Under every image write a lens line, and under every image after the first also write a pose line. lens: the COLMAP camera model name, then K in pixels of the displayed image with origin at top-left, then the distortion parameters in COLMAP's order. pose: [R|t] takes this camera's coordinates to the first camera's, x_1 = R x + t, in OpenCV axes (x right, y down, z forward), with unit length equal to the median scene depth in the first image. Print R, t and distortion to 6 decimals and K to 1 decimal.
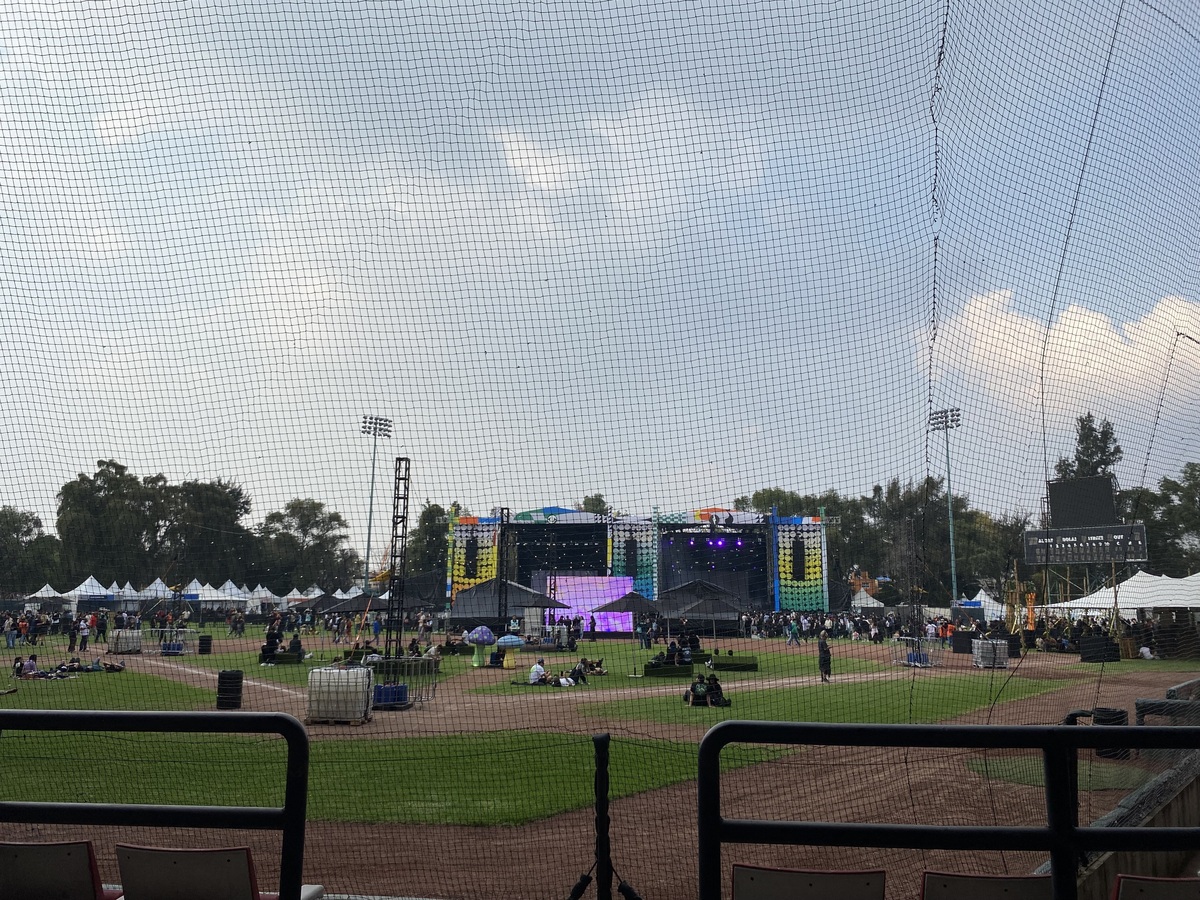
lens RADIAL K [[911.0, 0, 597.1], [0, 911.0, 444.3], [0, 0, 1]] dist [0.060073, -0.069390]
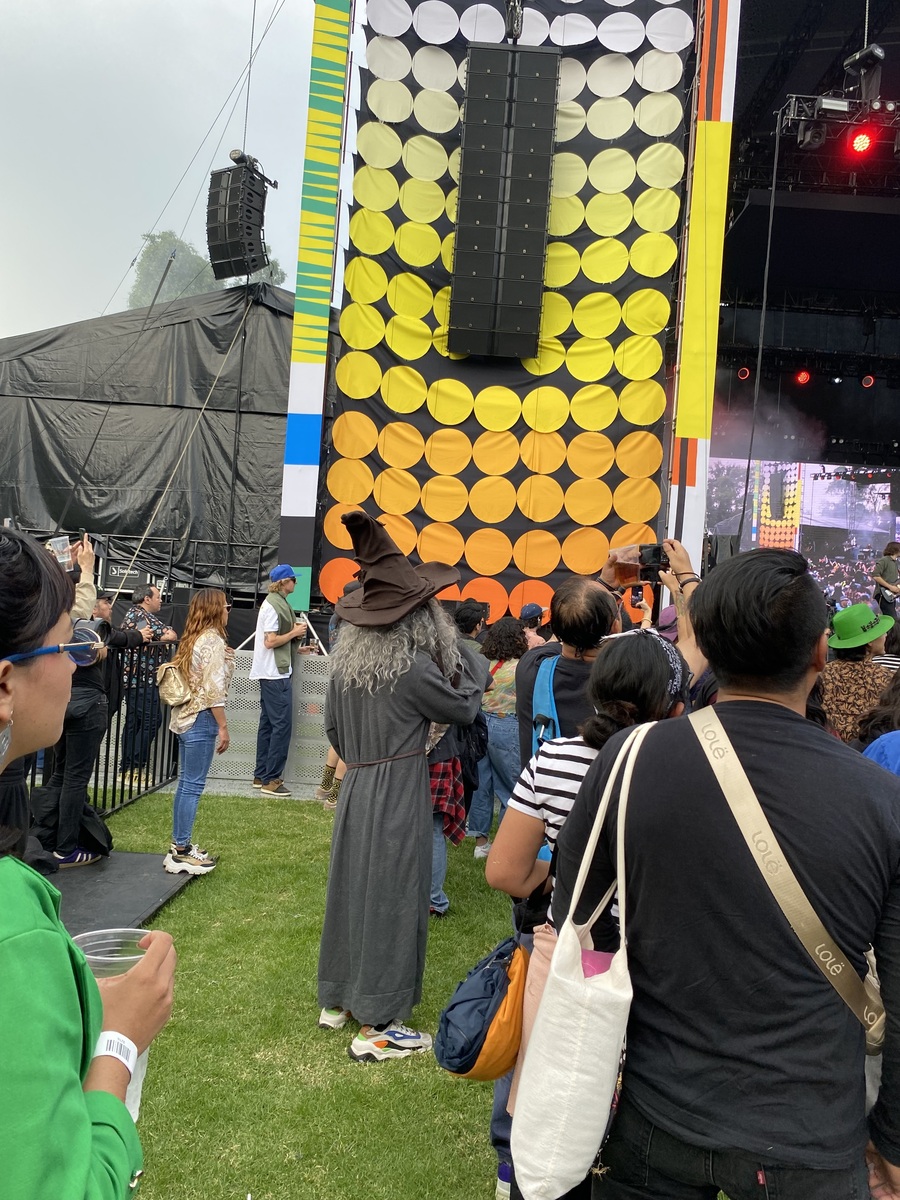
lens RADIAL K [[911.0, 0, 445.7], [0, 911.0, 604.6], [0, 0, 1]] dist [0.060073, -0.069390]
pose [[0.993096, 0.064575, 0.097934, -0.153815], [-0.078341, 0.986478, 0.143956, 0.158906], [-0.087314, -0.150634, 0.984726, 0.876435]]
